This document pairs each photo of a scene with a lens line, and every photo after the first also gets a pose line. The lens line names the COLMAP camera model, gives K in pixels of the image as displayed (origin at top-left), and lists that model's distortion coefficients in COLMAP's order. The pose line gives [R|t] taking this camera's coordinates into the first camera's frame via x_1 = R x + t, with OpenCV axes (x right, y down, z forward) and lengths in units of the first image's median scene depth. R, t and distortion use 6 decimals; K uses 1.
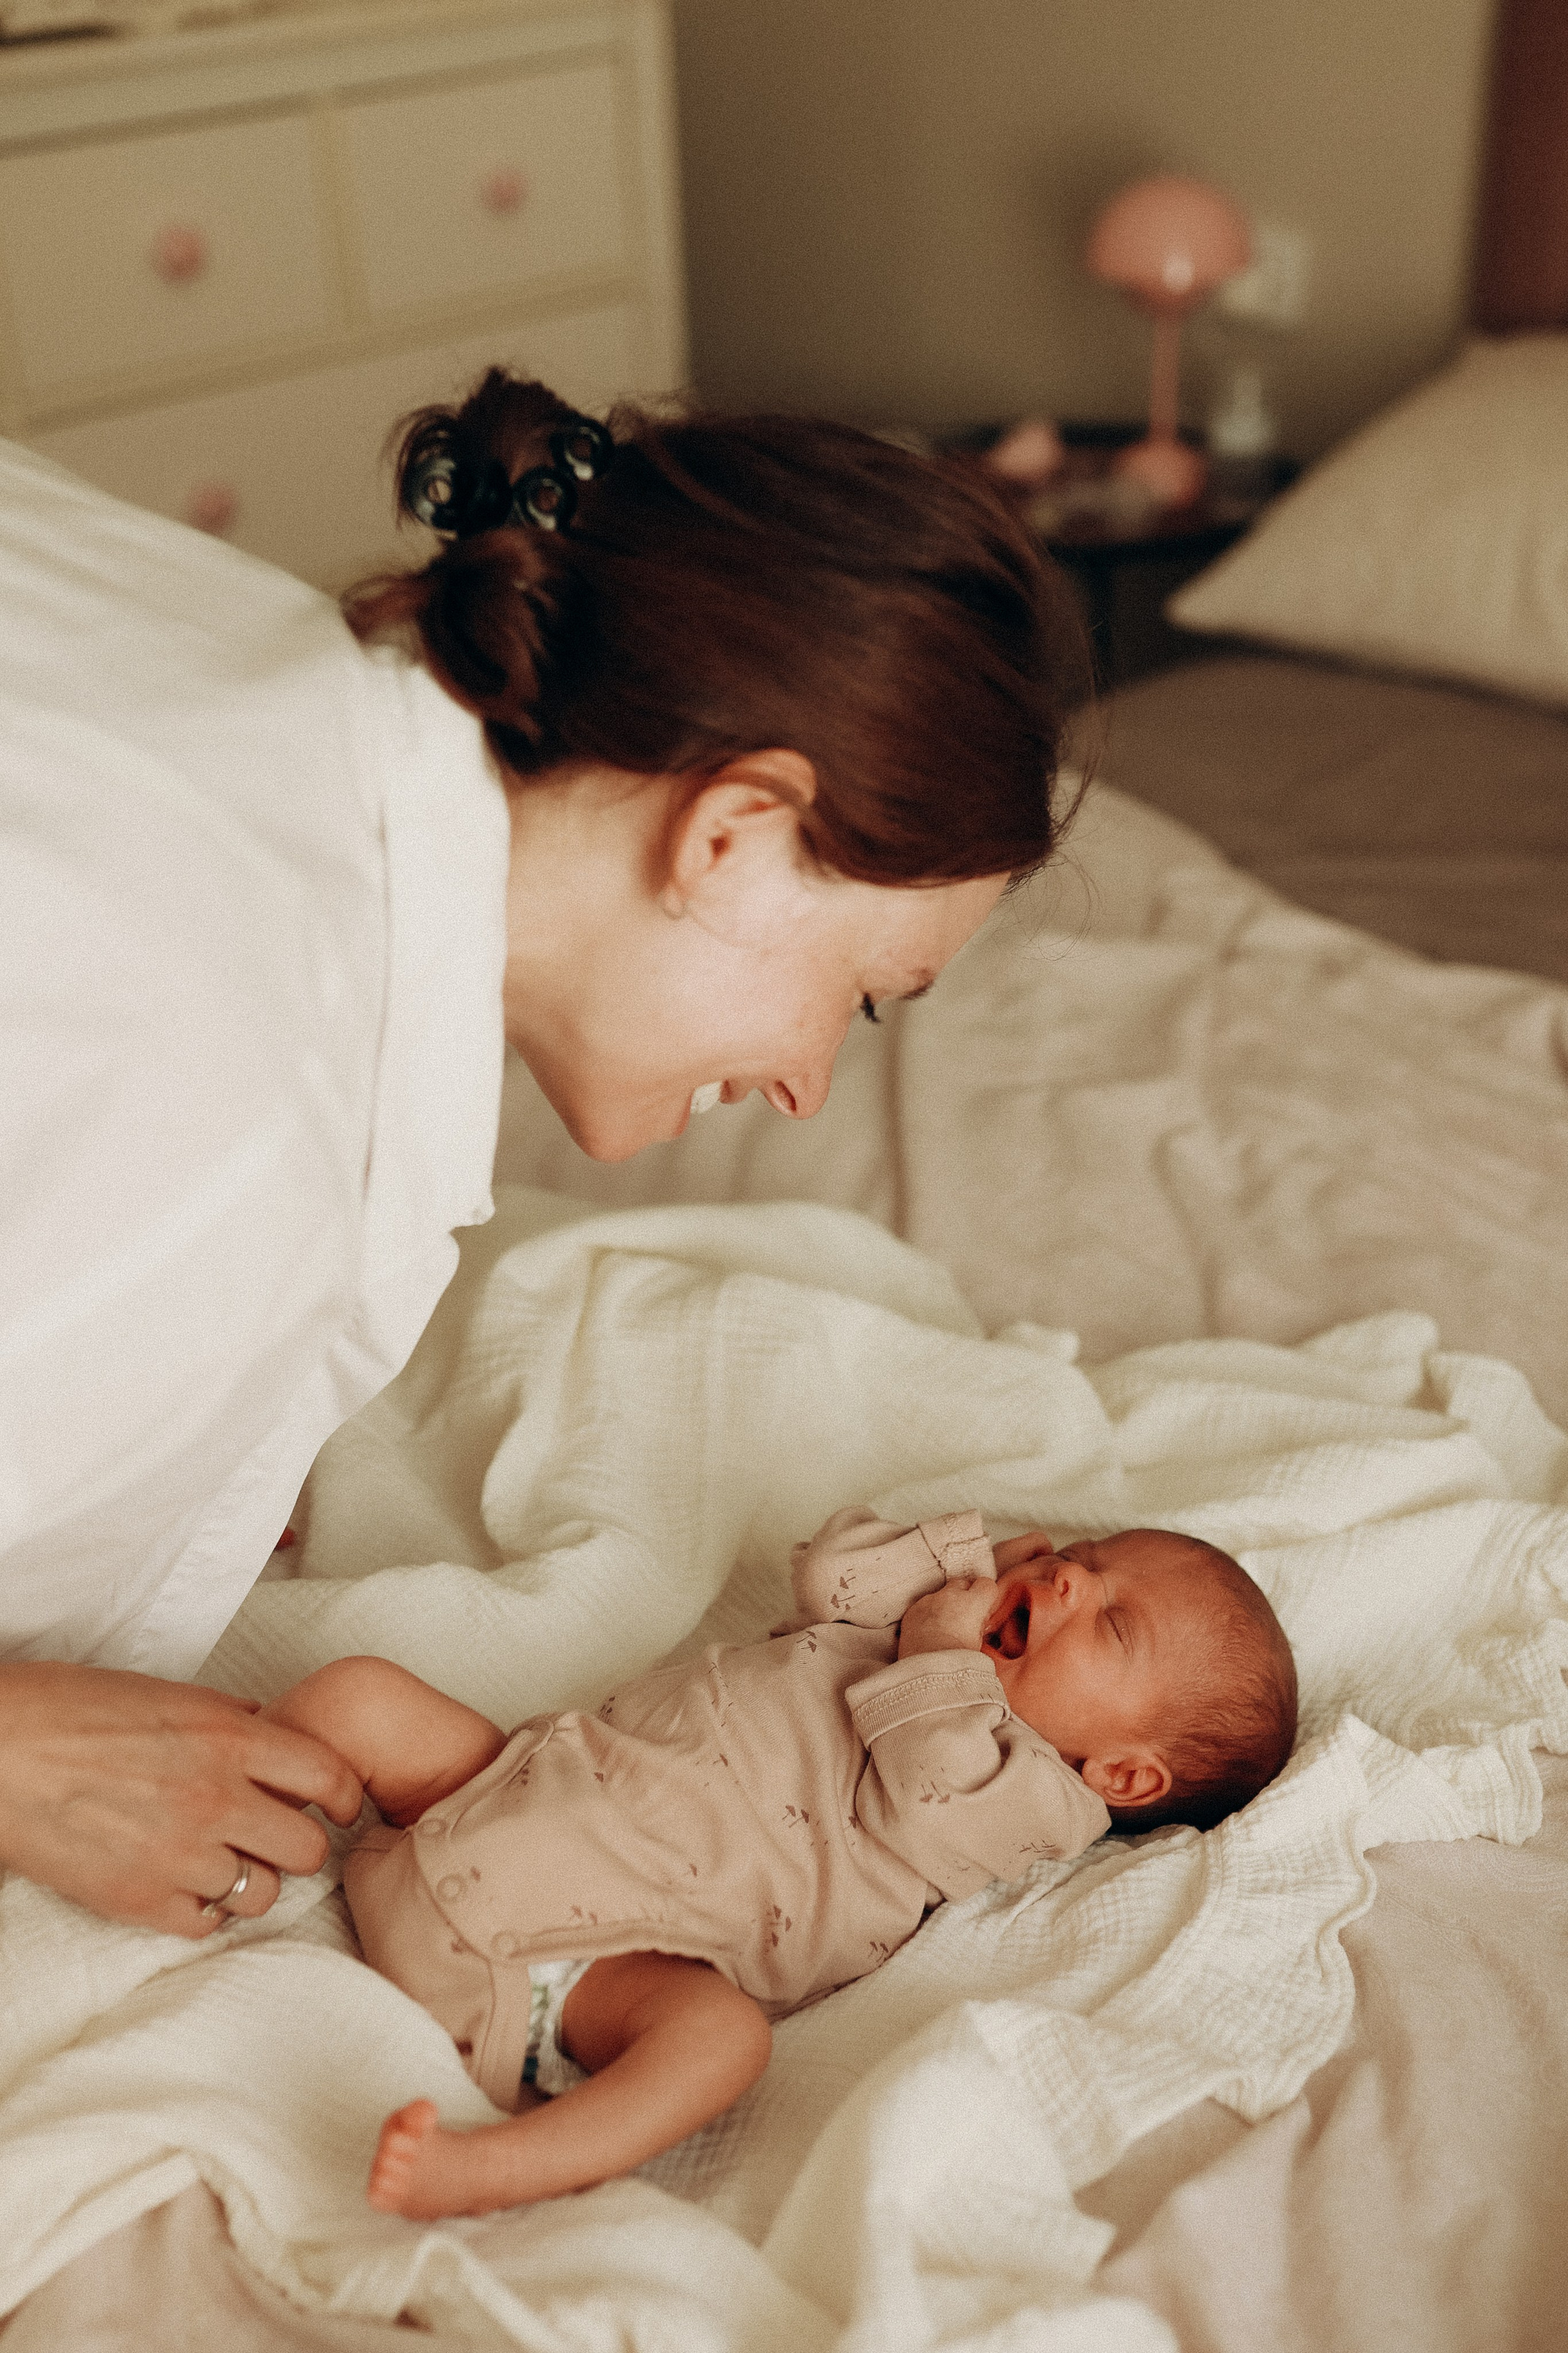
lens RADIAL K [[2524.9, 0, 784.0], [0, 2524.9, 1176.5], [0, 0, 1]] dist [0.013040, 0.005808]
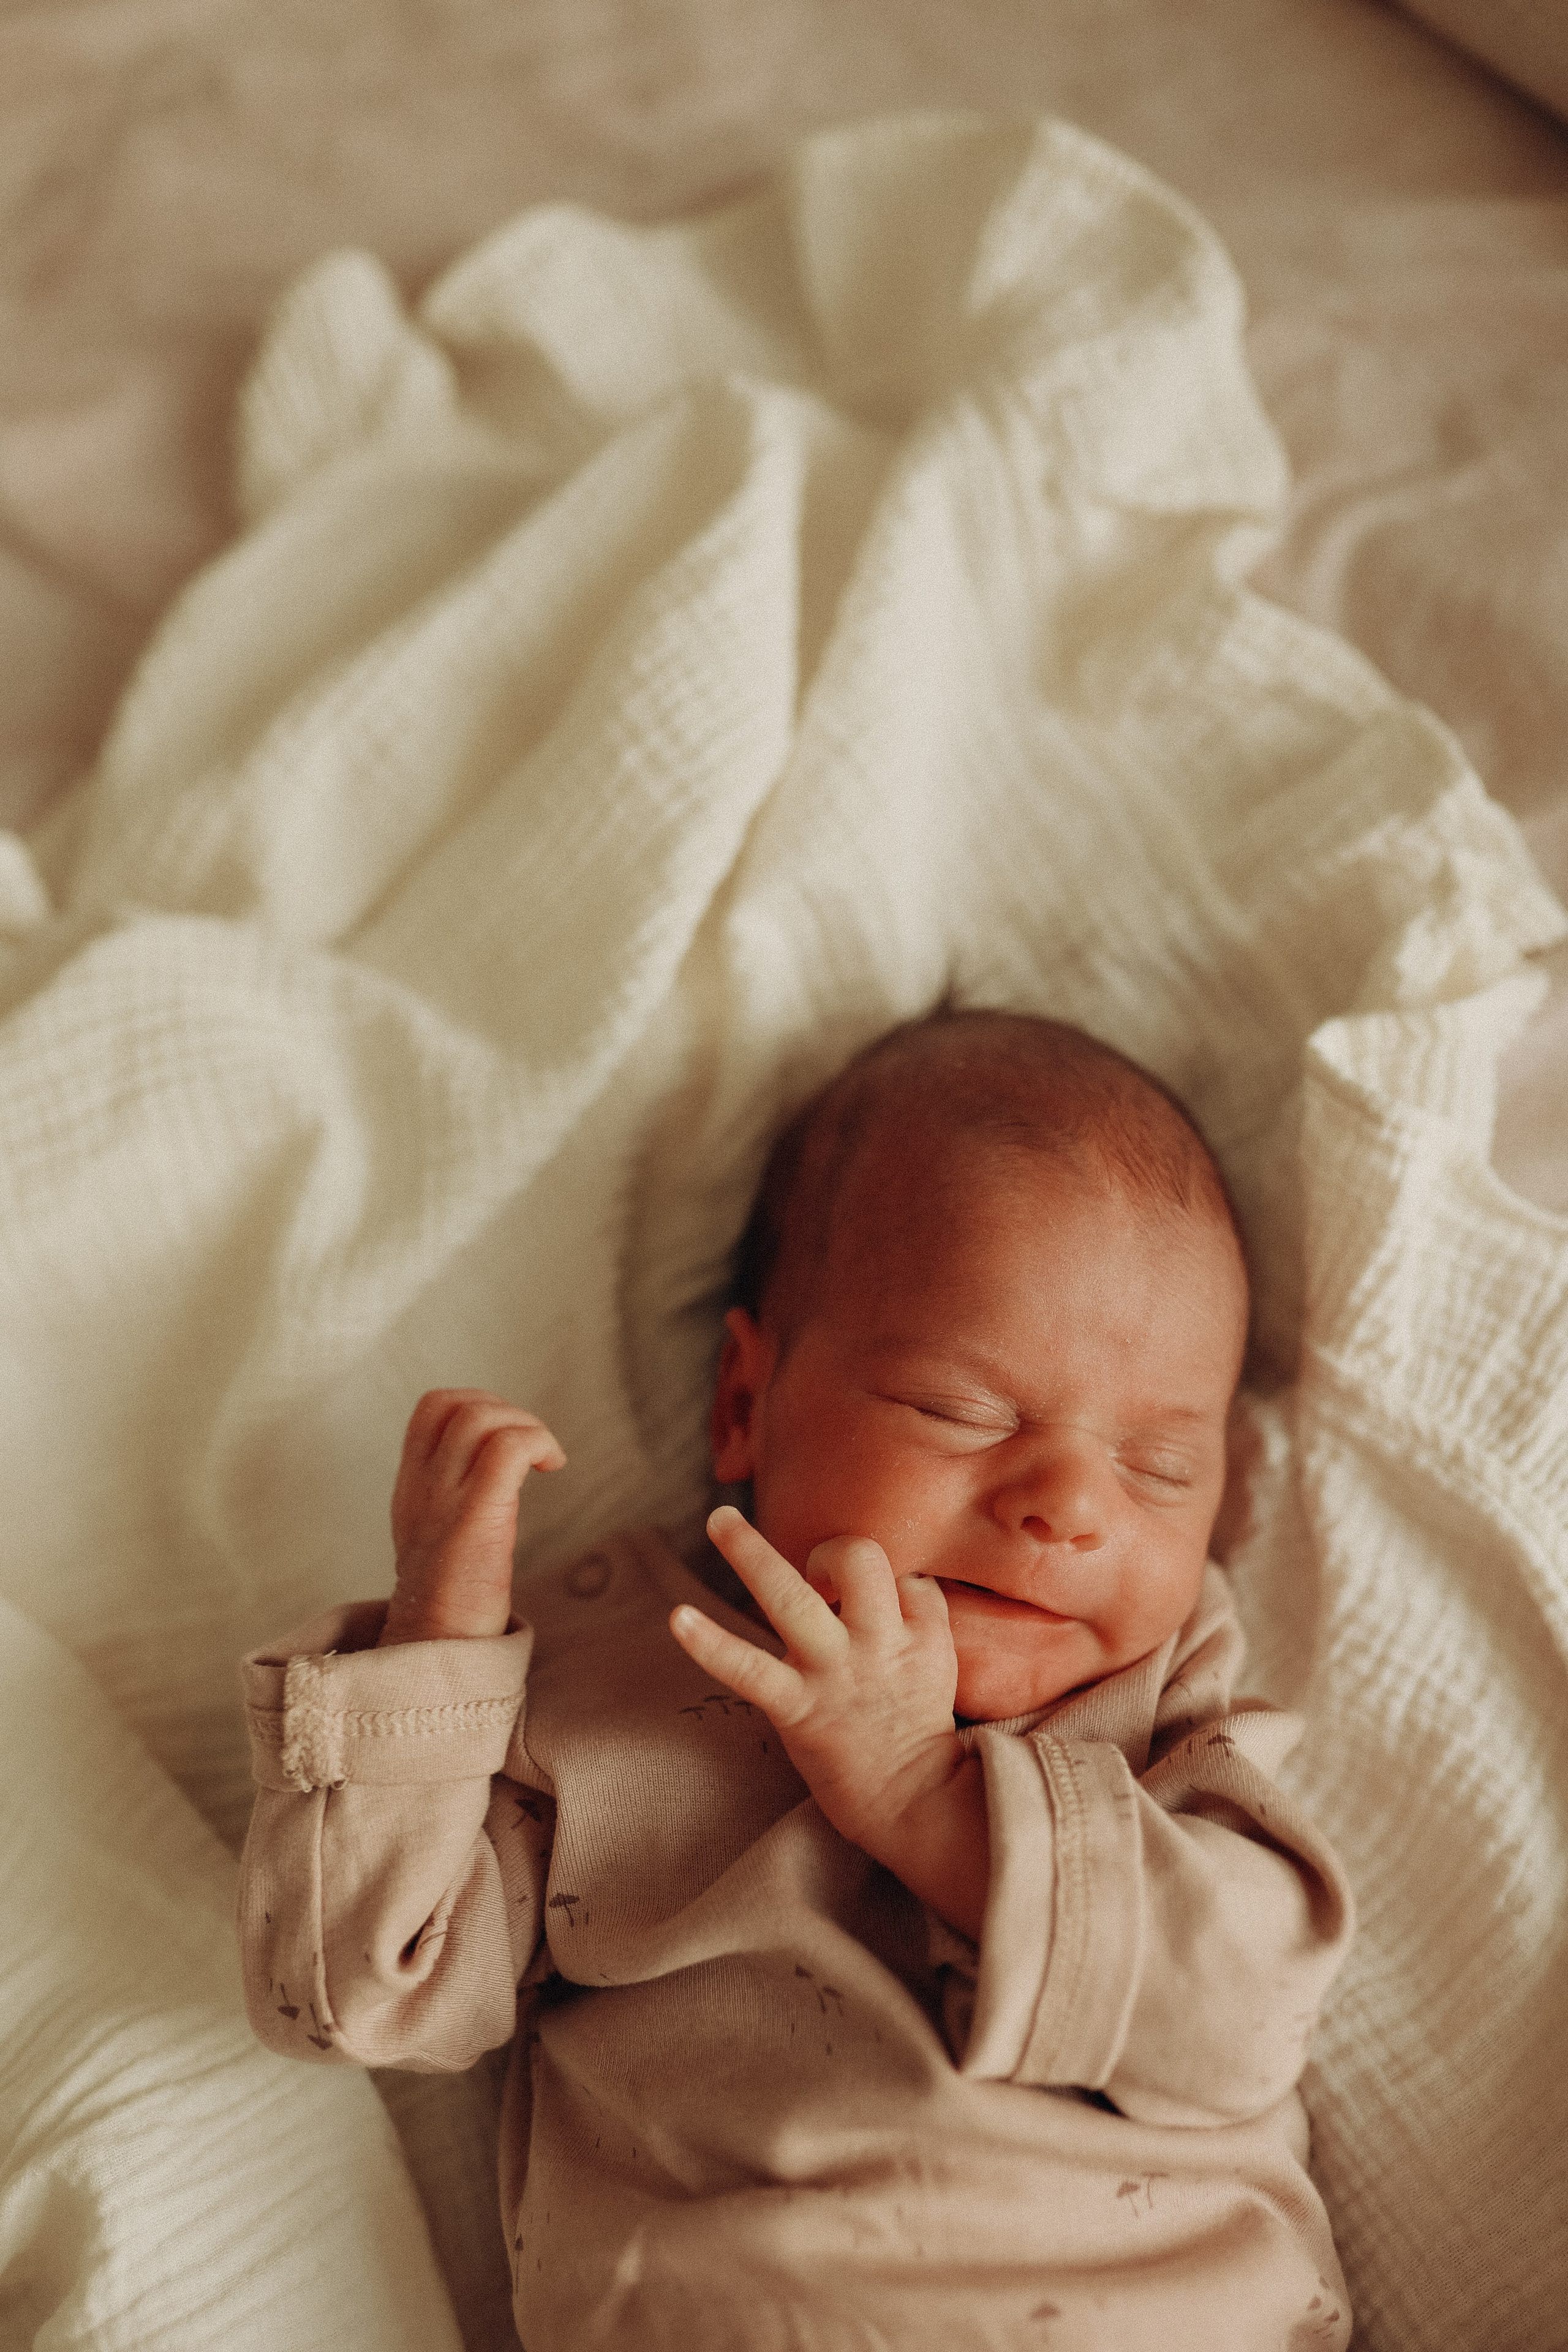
lens RADIAL K [[2524.1, 0, 784.0], [0, 2524.1, 1176.0], [0, 0, 1]] dist [0.013040, 0.005808]
pose [[0.497733, -0.844088, 0.199442, 0.043501], [0.602969, 0.502043, 0.619985, -0.138758], [-0.623450, -0.188330, 0.758842, 0.608952]]
